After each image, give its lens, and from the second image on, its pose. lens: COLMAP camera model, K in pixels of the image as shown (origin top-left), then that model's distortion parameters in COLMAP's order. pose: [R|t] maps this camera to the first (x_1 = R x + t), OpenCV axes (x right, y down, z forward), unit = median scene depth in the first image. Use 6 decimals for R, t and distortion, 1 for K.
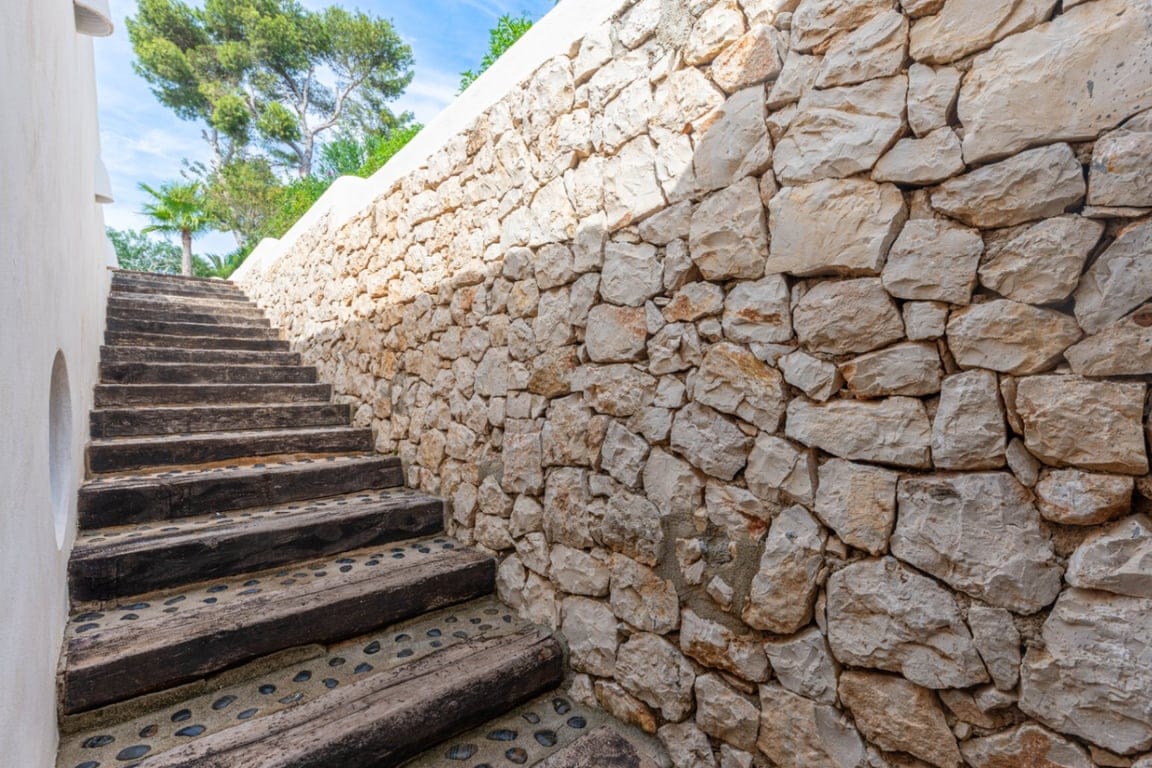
lens RADIAL K [[519.8, 0, 576.0], [0, 519.8, 384.0], [0, 0, 1]] dist [-0.000829, -0.000244]
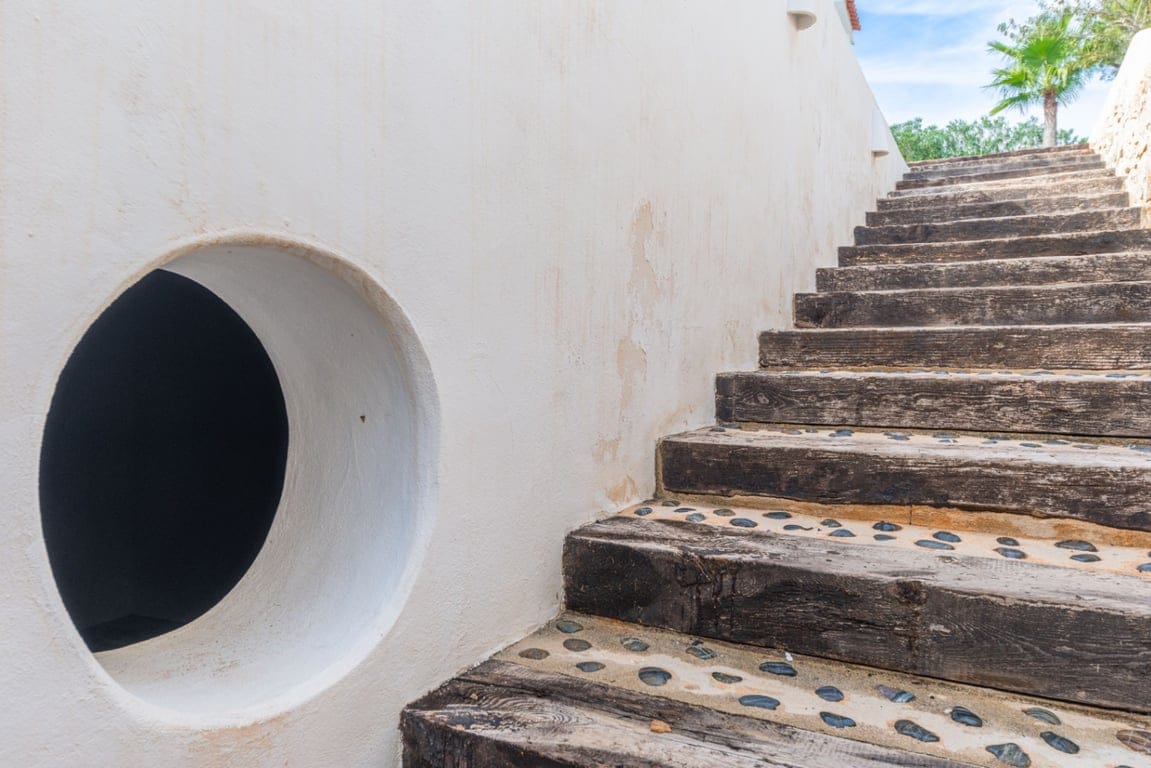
lens RADIAL K [[779.7, 0, 575.5], [0, 779.7, 384.0], [0, 0, 1]] dist [0.001641, -0.001195]
pose [[0.350539, 0.053261, -0.935032, -0.114535], [0.009713, 0.998121, 0.060496, 0.005392], [0.936498, -0.030288, 0.349363, 0.354915]]
